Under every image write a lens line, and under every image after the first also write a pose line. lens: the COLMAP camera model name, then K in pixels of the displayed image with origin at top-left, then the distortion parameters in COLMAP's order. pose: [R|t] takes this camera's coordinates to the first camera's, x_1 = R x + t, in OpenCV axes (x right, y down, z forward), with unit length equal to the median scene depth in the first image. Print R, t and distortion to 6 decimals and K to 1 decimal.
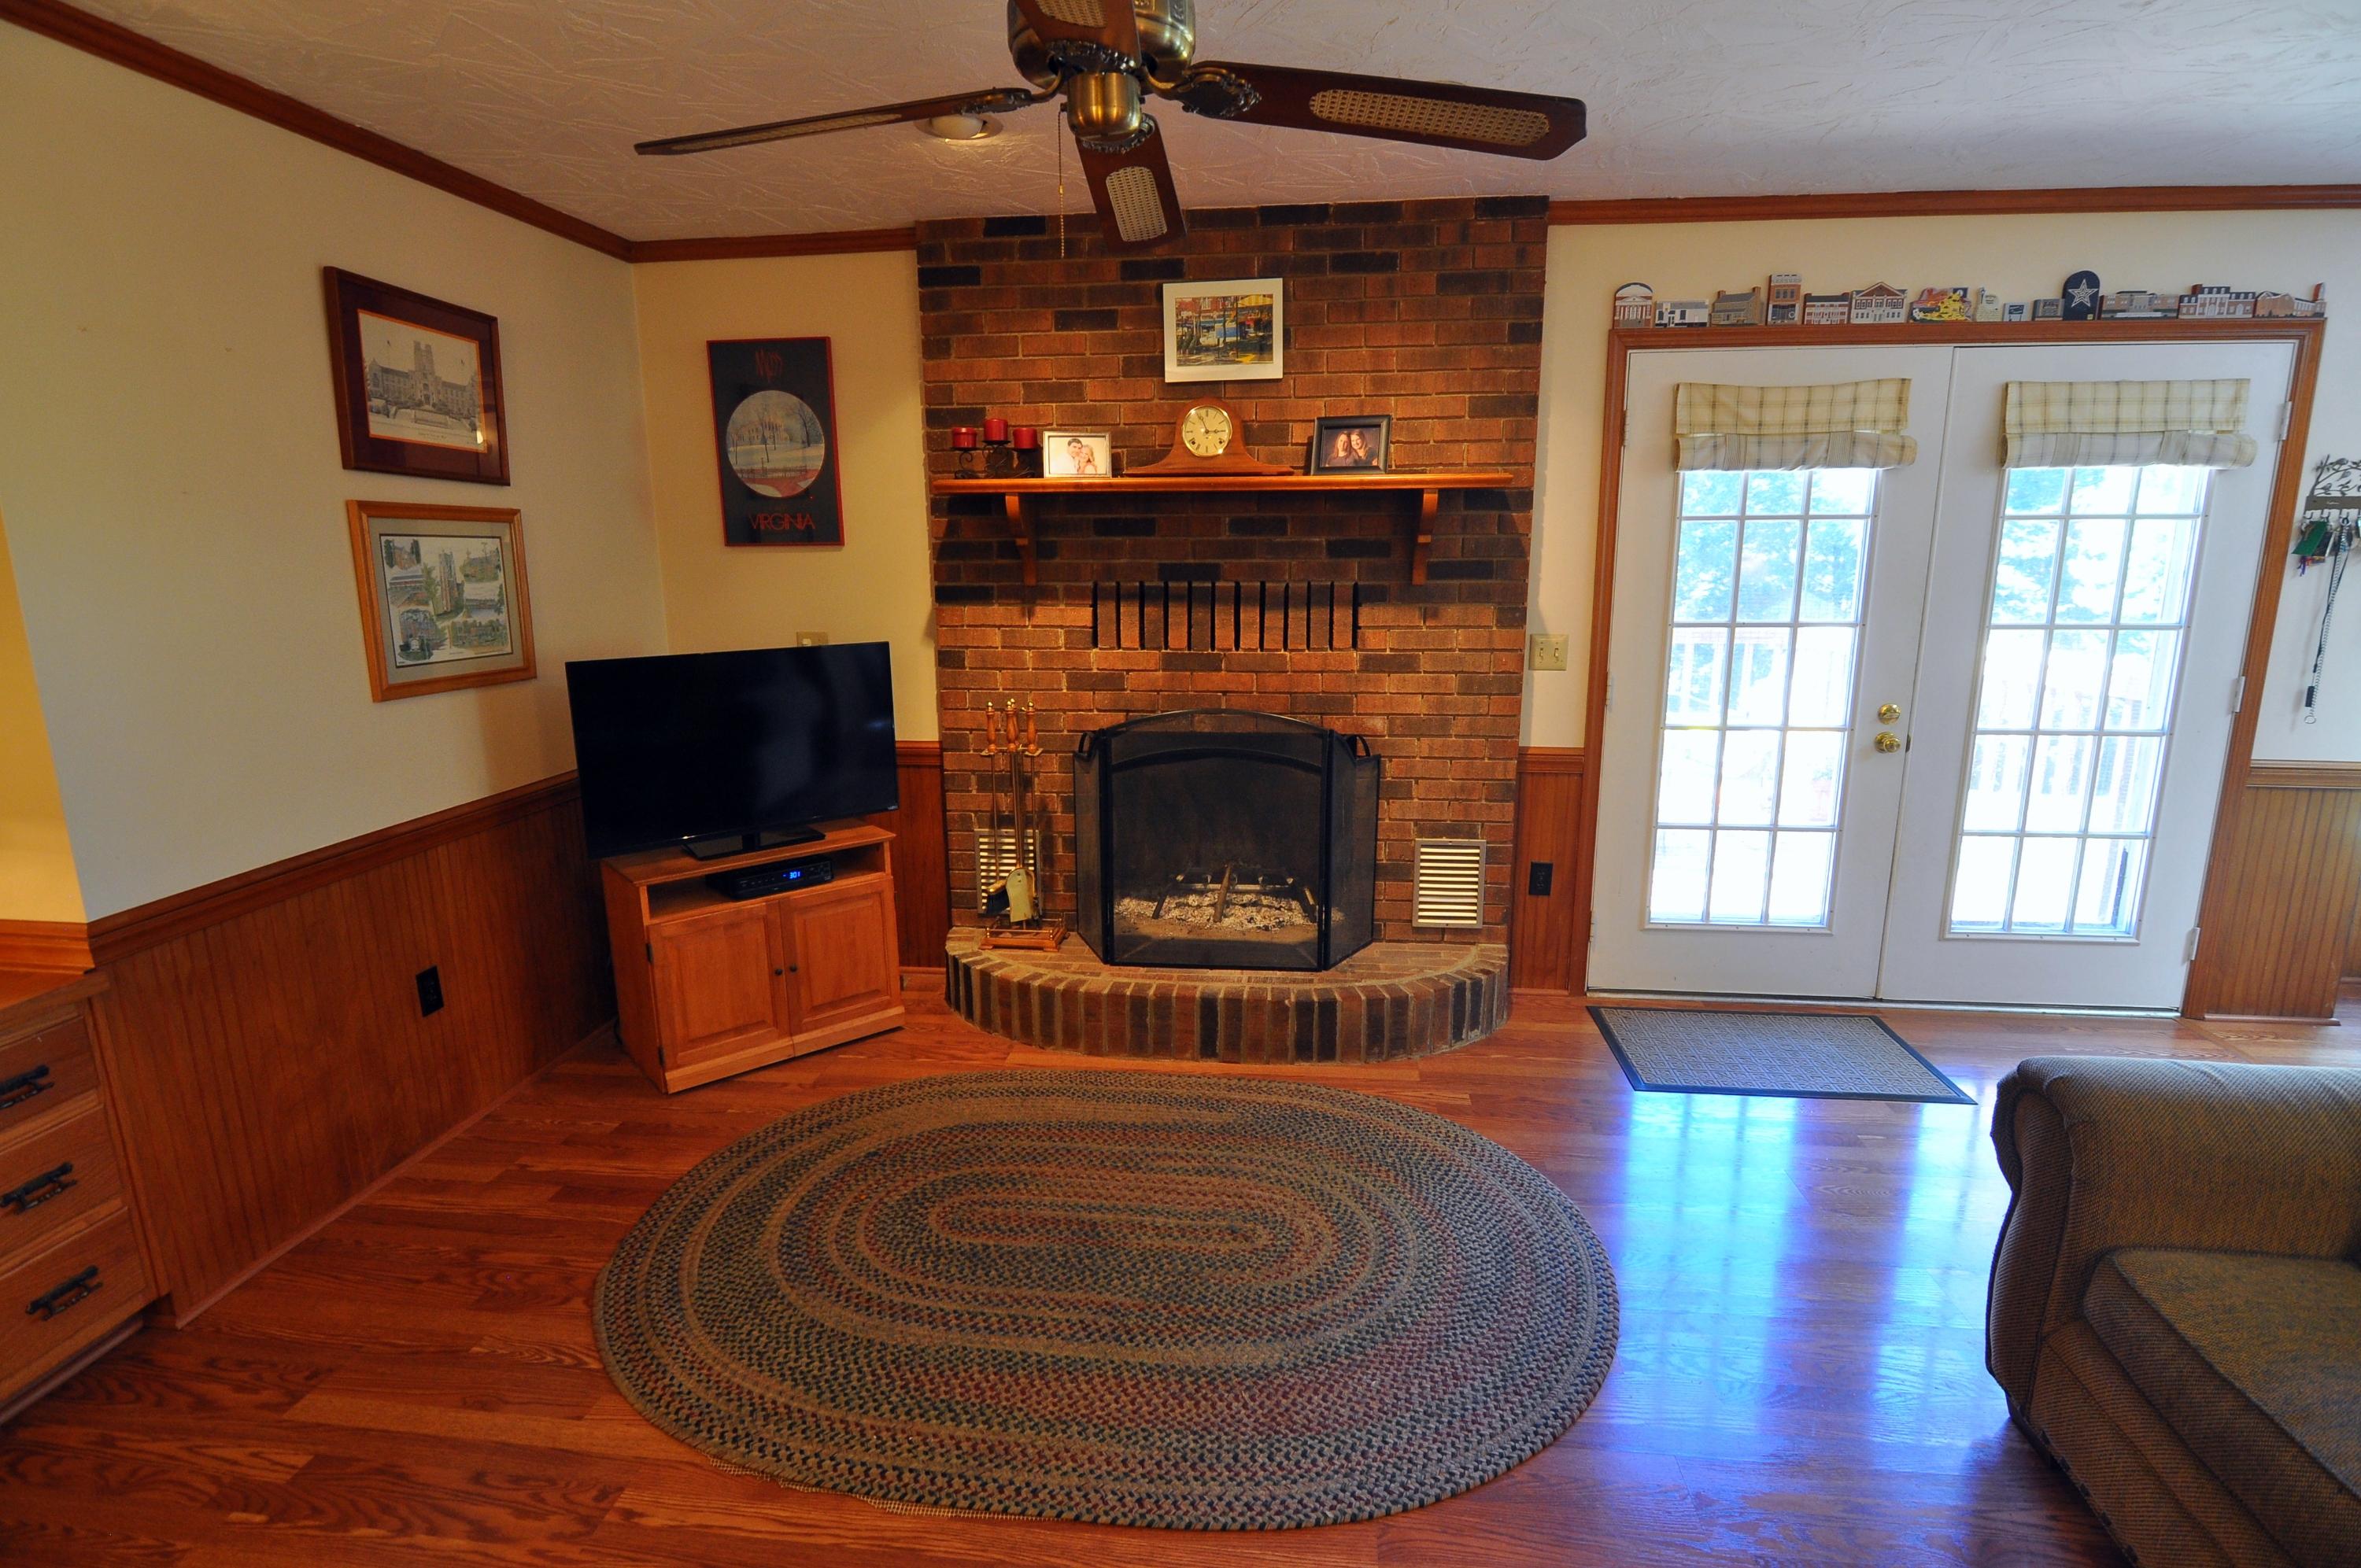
lens RADIAL K [[1166.0, 0, 1182.4], [0, 1166.0, 794.9], [0, 0, 1]] dist [0.012203, -0.018231]
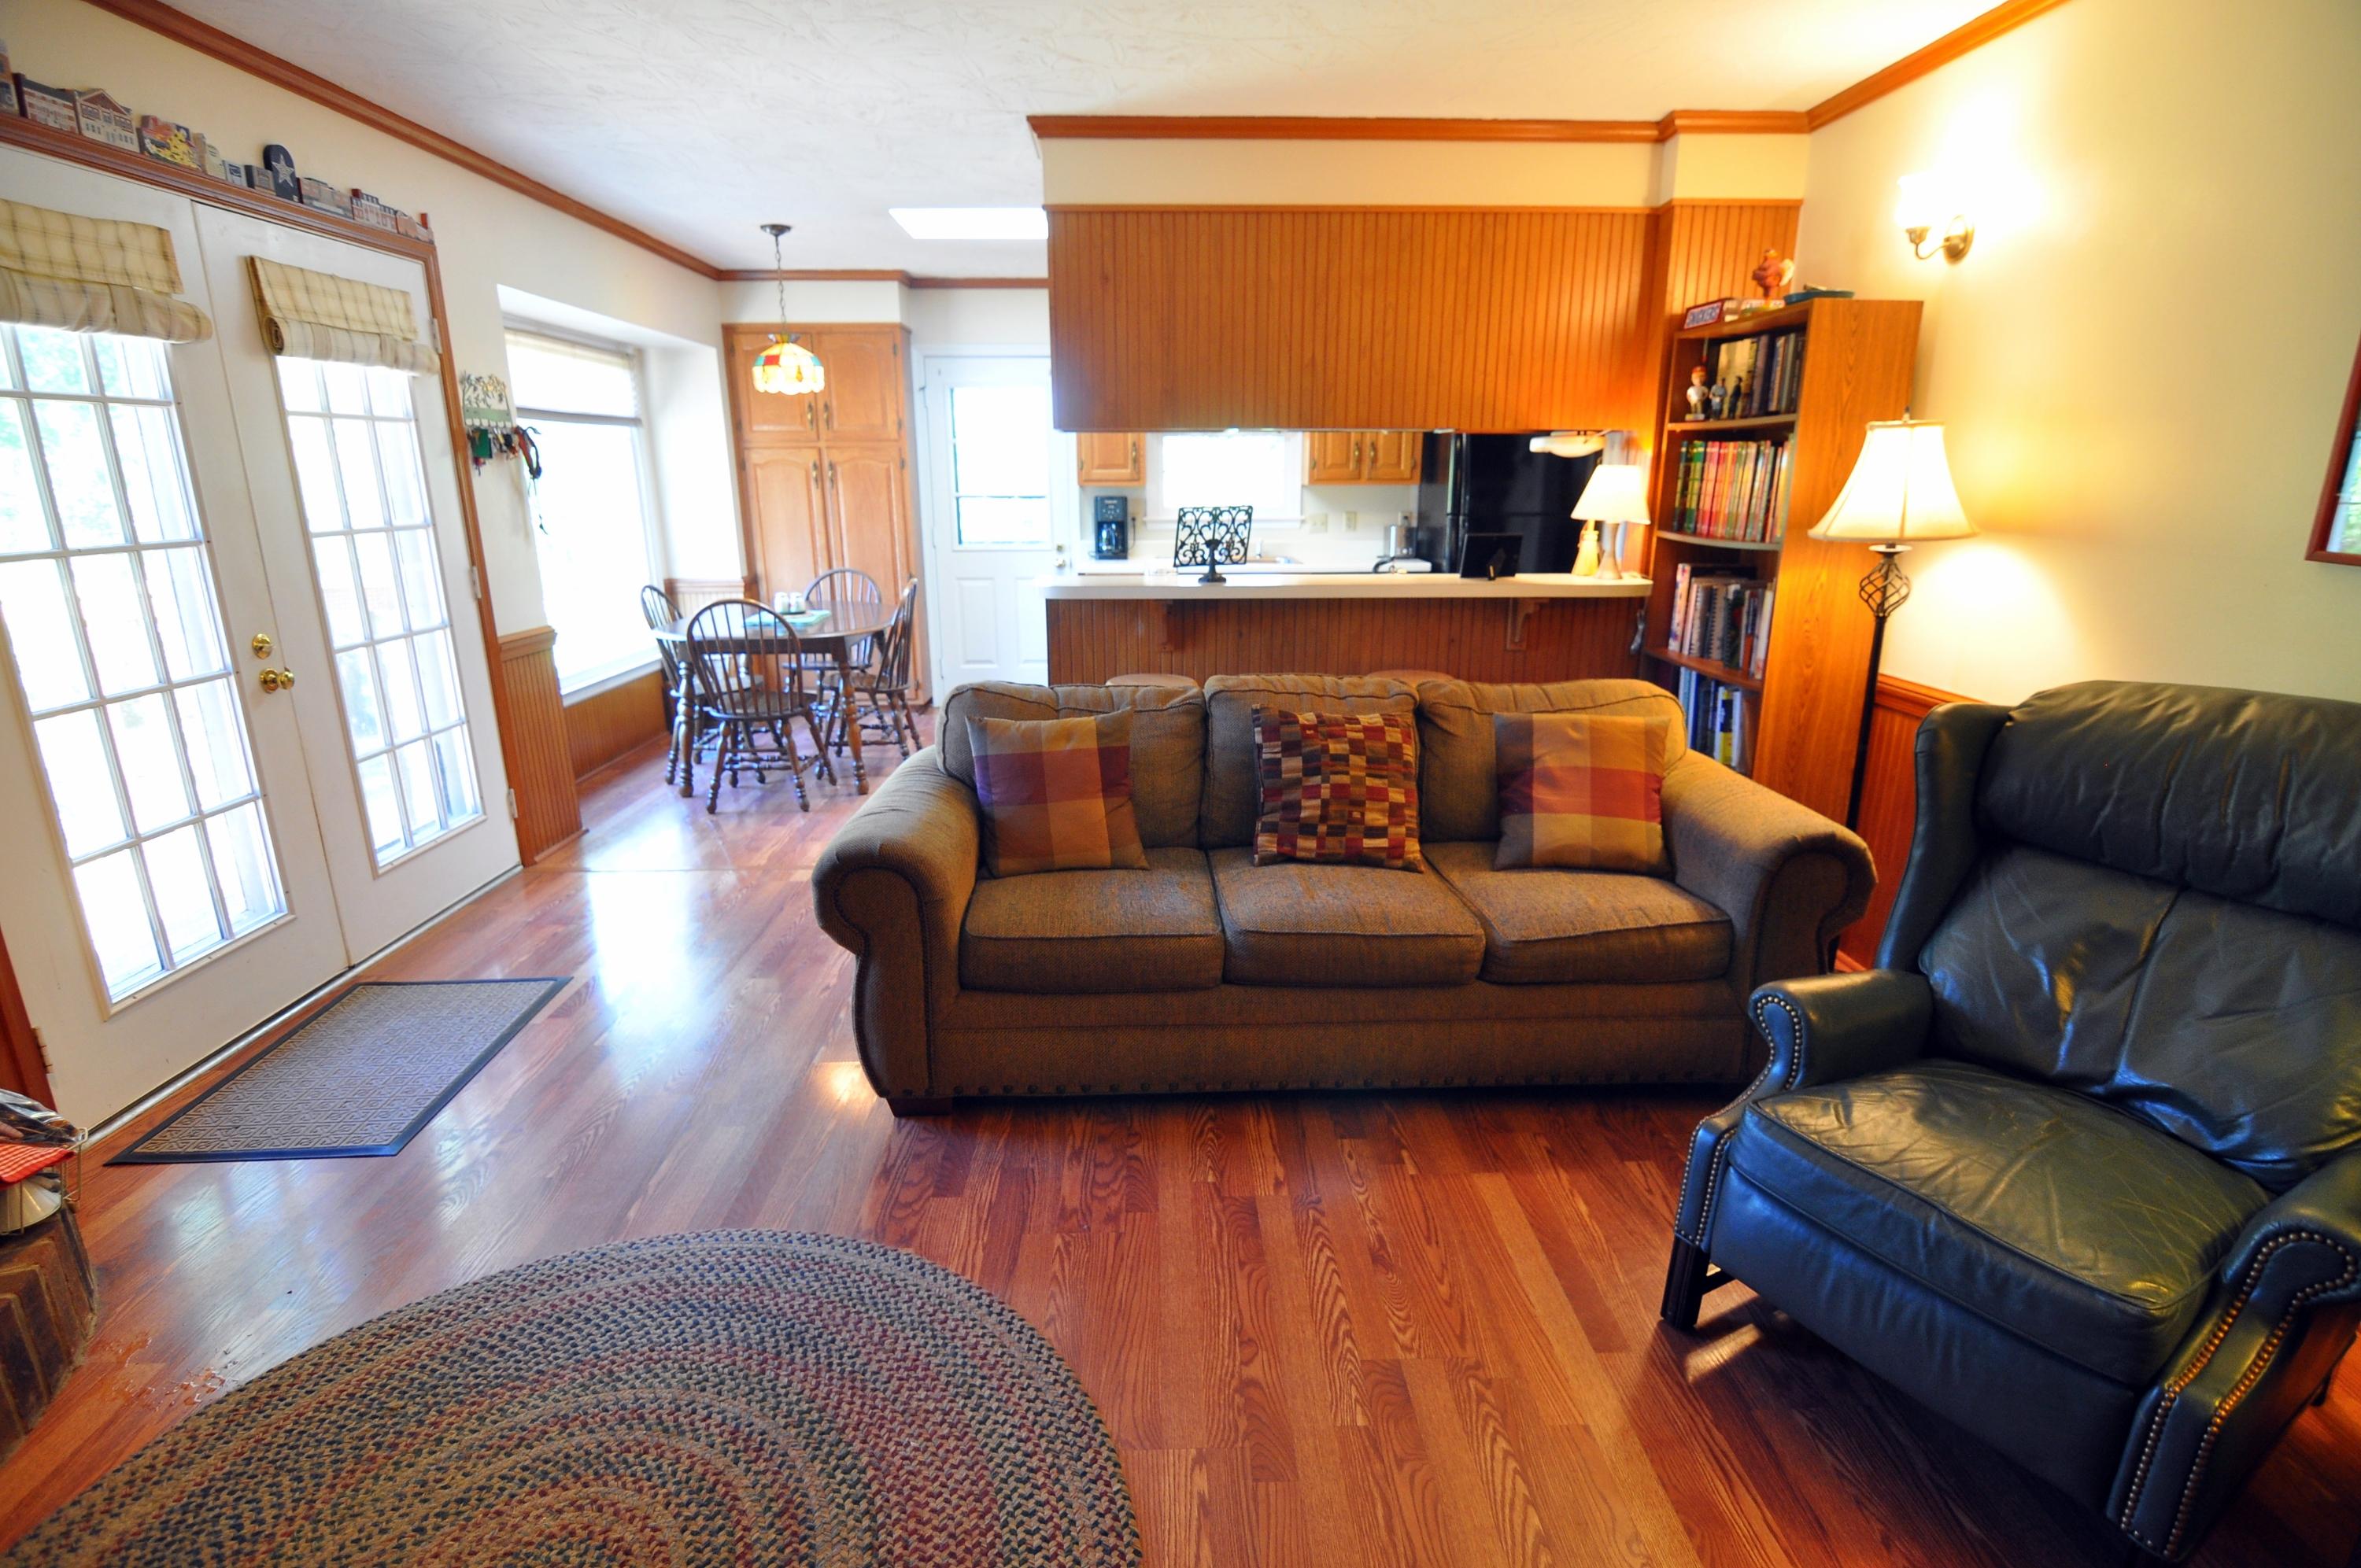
lens RADIAL K [[1139.5, 0, 1180.7], [0, 1139.5, 800.0], [0, 0, 1]] dist [-0.007235, -0.008601]
pose [[-0.142507, -0.266347, 0.953284, -0.303799], [0.209685, 0.933130, 0.292062, -0.067596], [-0.967328, 0.241510, -0.077128, 0.467701]]
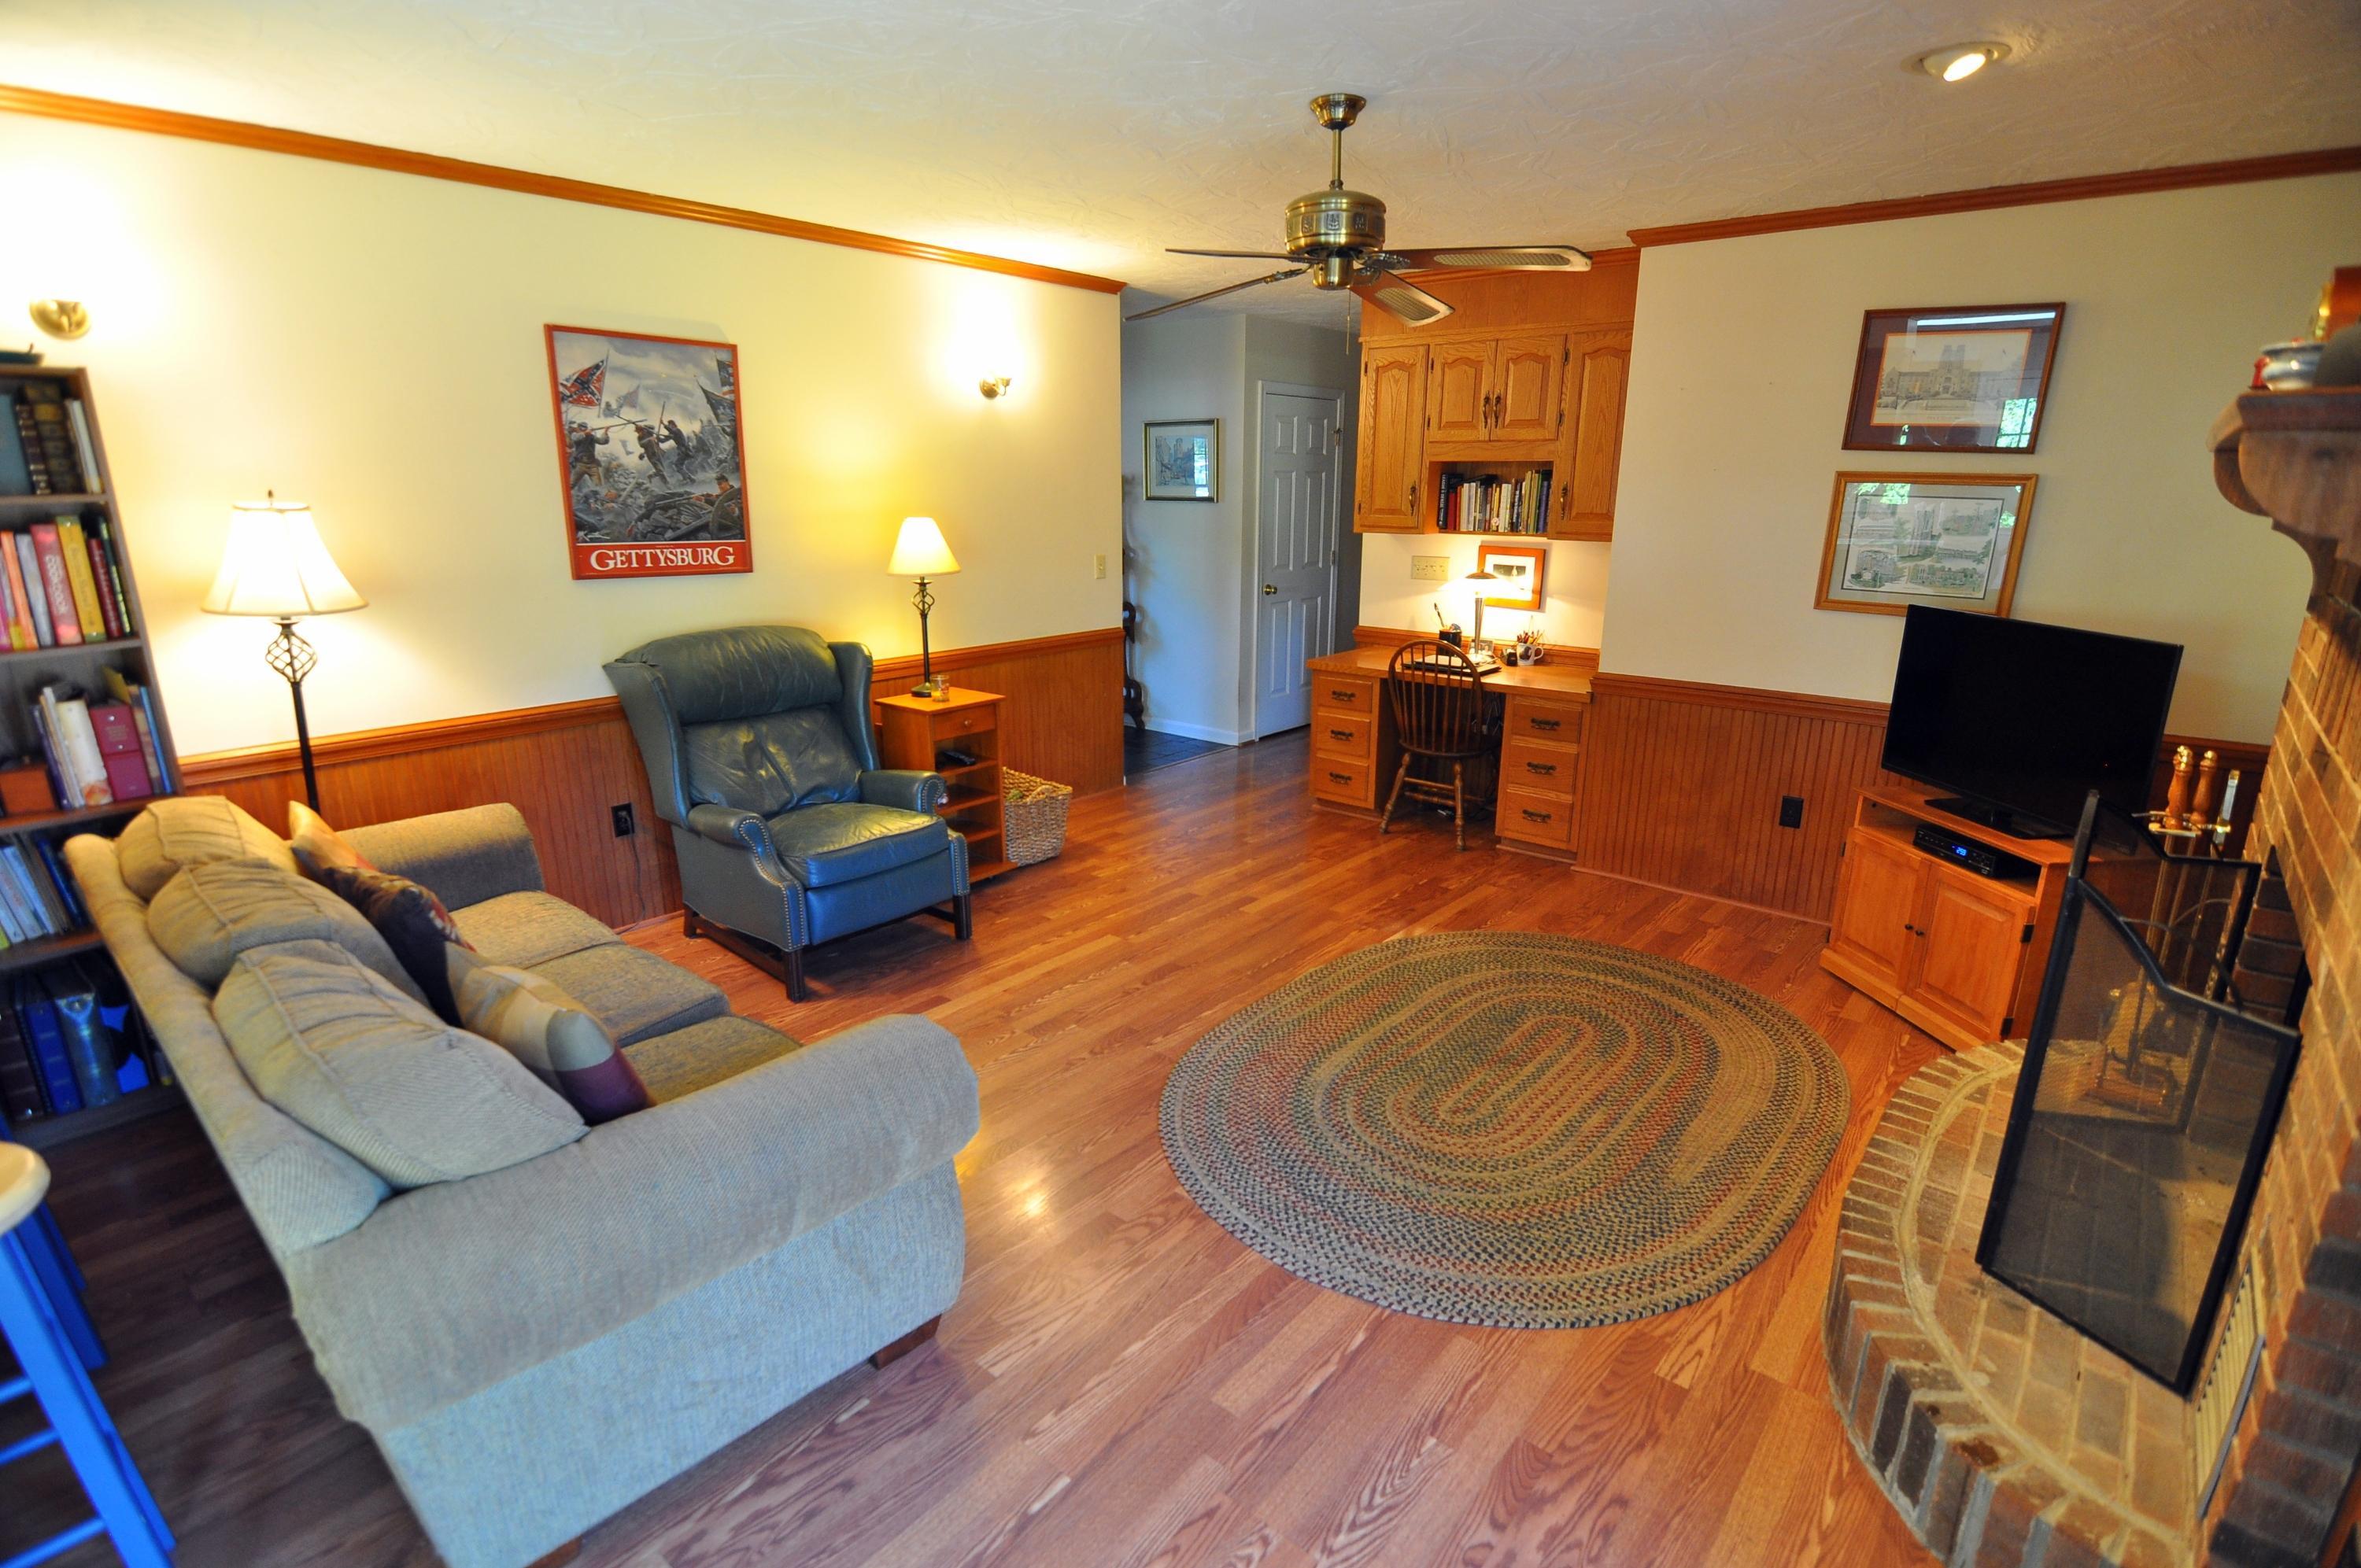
lens RADIAL K [[1129.6, 0, 1166.7], [0, 1129.6, 800.6], [0, 0, 1]] dist [-0.008464, -0.004710]
pose [[-0.561848, 0.232295, -0.793956, 0.765179], [-0.173872, 0.905164, 0.387874, -0.215294], [0.808761, 0.355973, -0.468175, 0.868727]]
